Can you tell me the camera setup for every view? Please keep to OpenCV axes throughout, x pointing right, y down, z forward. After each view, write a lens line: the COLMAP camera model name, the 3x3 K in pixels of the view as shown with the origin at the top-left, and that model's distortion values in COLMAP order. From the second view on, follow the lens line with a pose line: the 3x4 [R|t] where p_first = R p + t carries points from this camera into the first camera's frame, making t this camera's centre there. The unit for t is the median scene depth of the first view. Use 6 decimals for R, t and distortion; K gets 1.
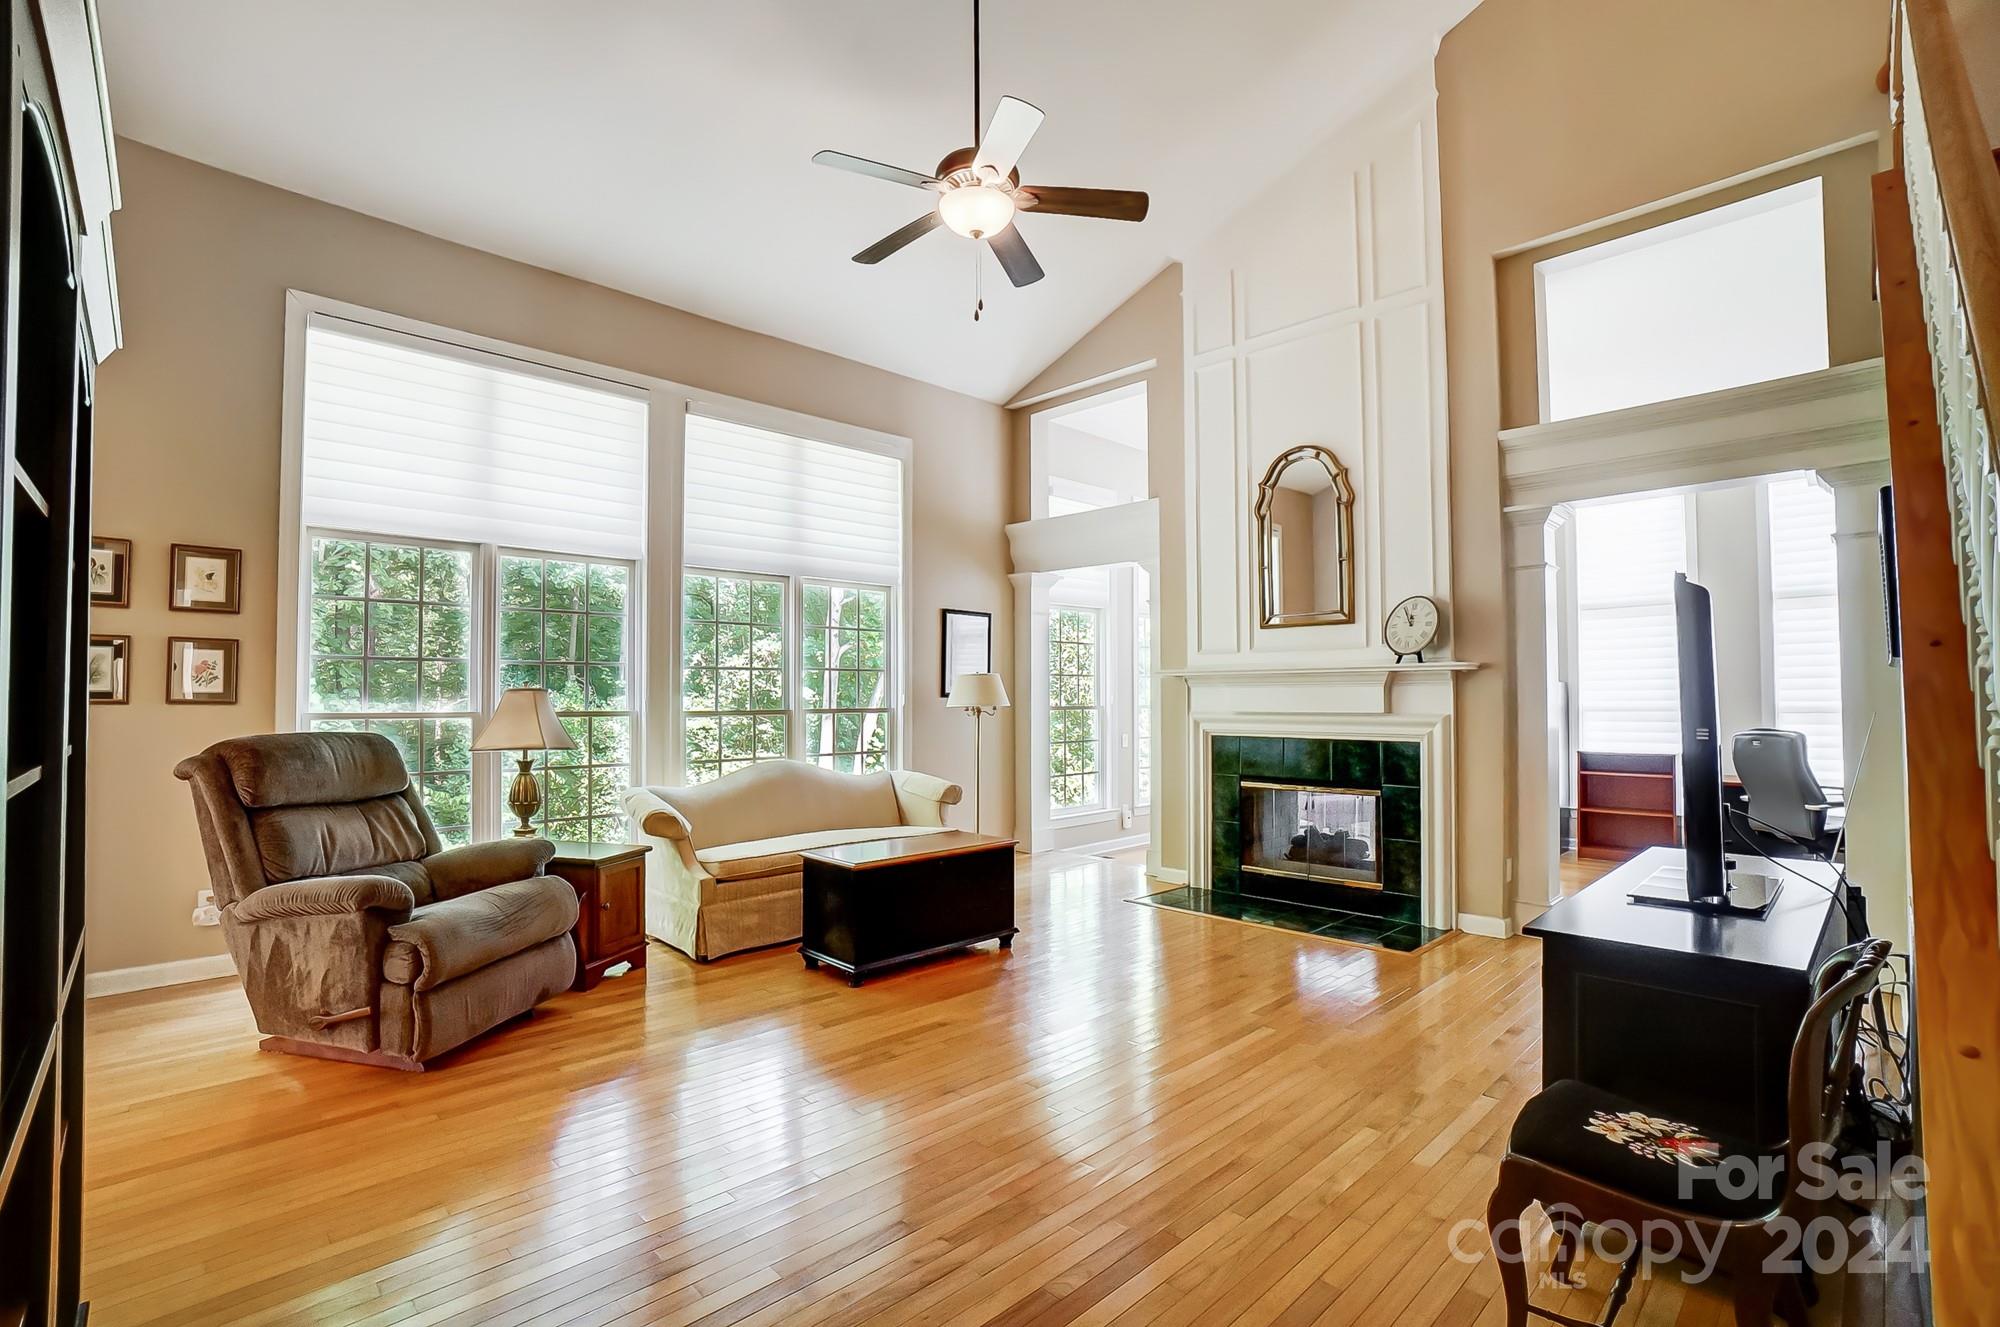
lens RADIAL K [[905.2, 0, 998.4], [0, 905.2, 671.8], [0, 0, 1]] dist [-0.044771, 0.000674]
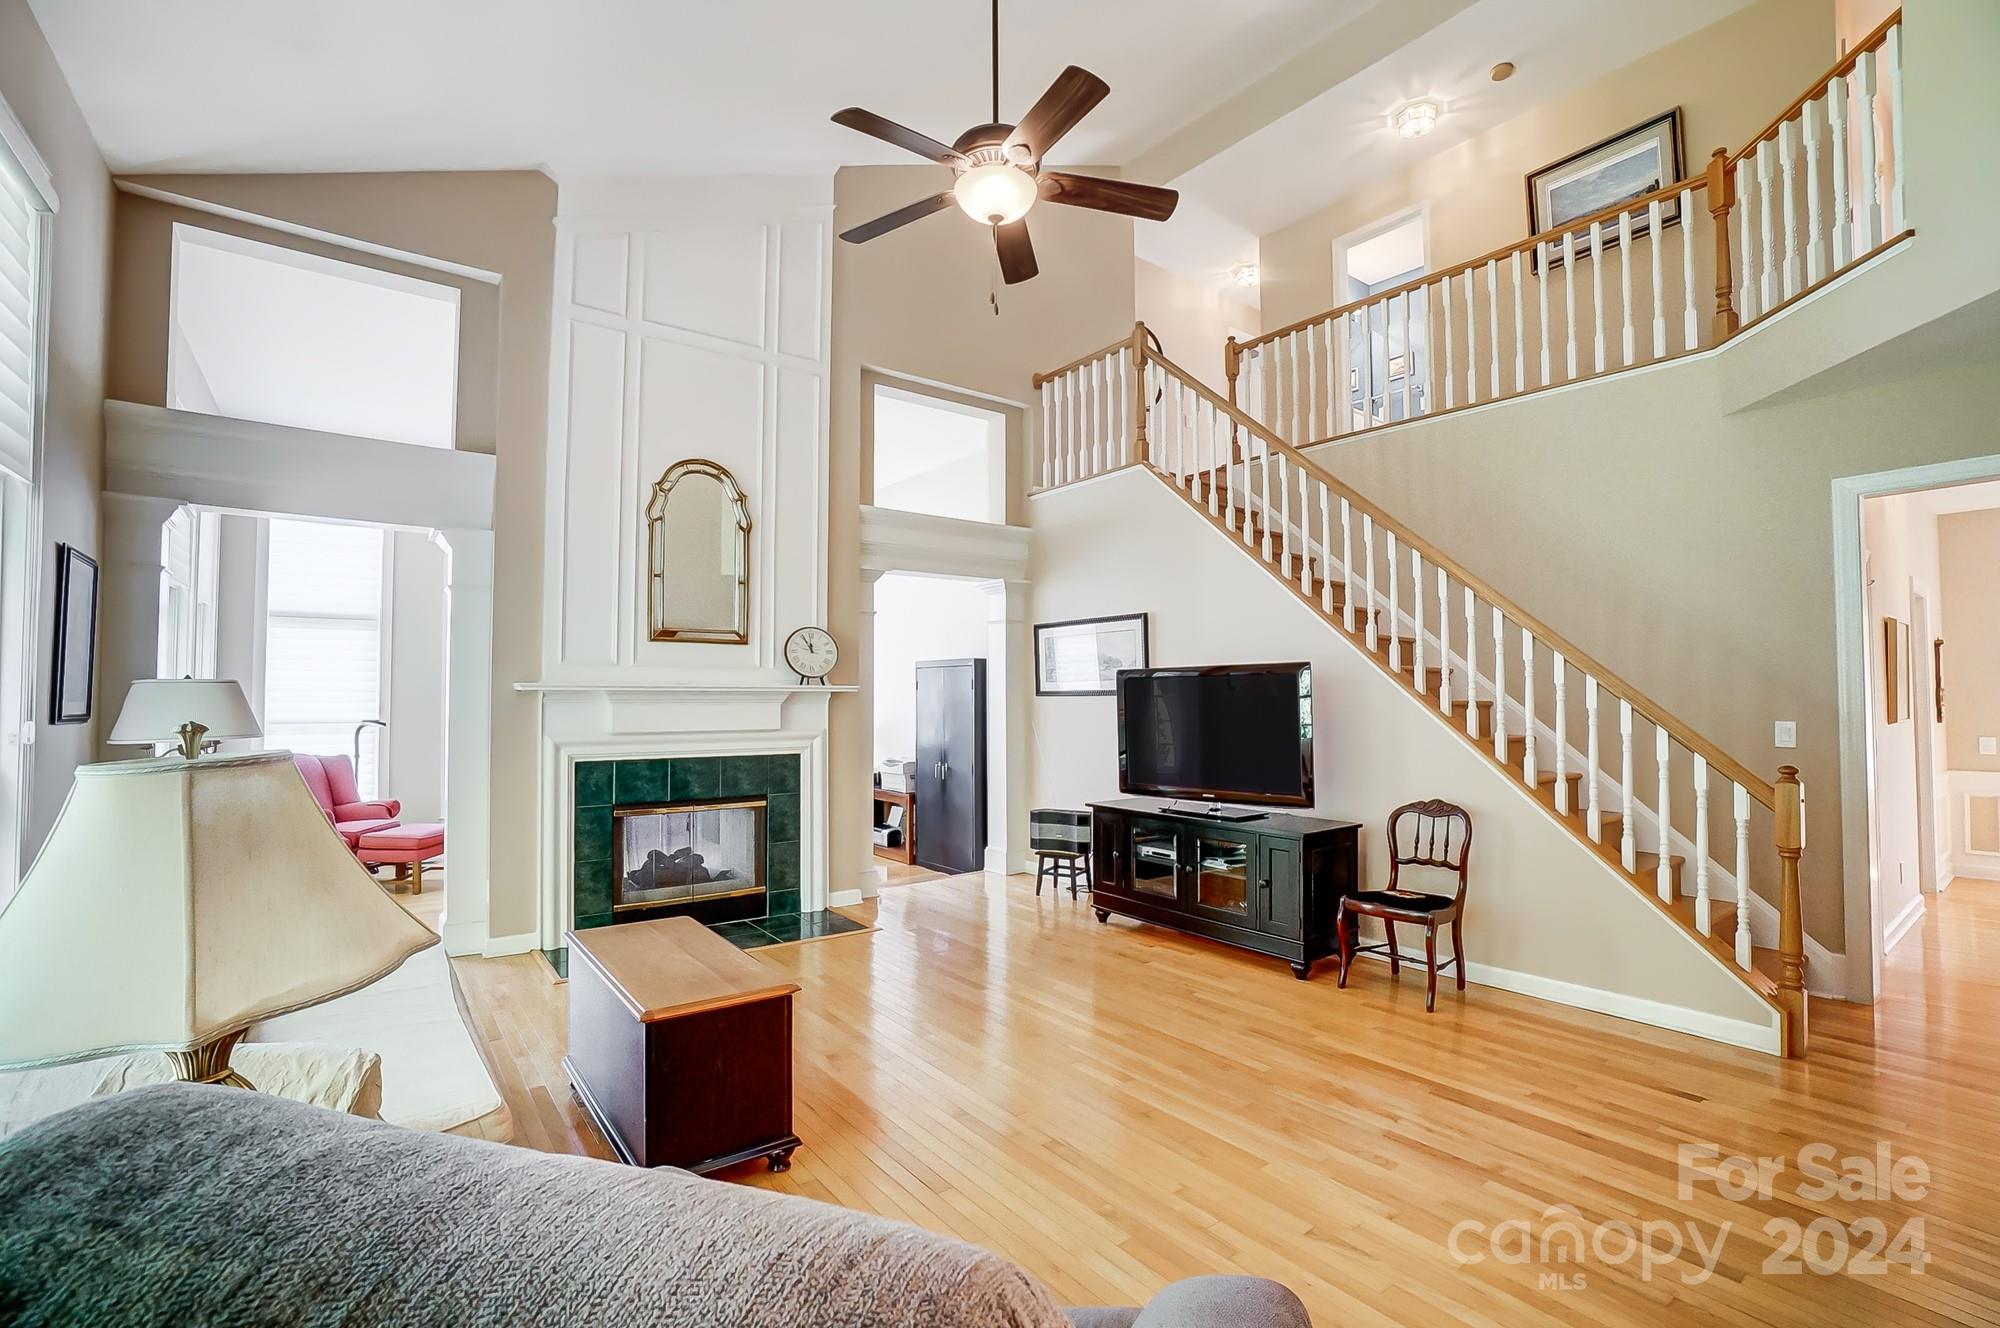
lens RADIAL K [[905.2, 0, 998.4], [0, 905.2, 672.3], [0, 0, 1]] dist [-0.044771, 0.000674]
pose [[0.118560, 0.036866, 0.992262, -0.628855], [-0.022956, 0.999145, -0.034379, 0.008035], [-0.992681, -0.018702, 0.119305, 0.595999]]
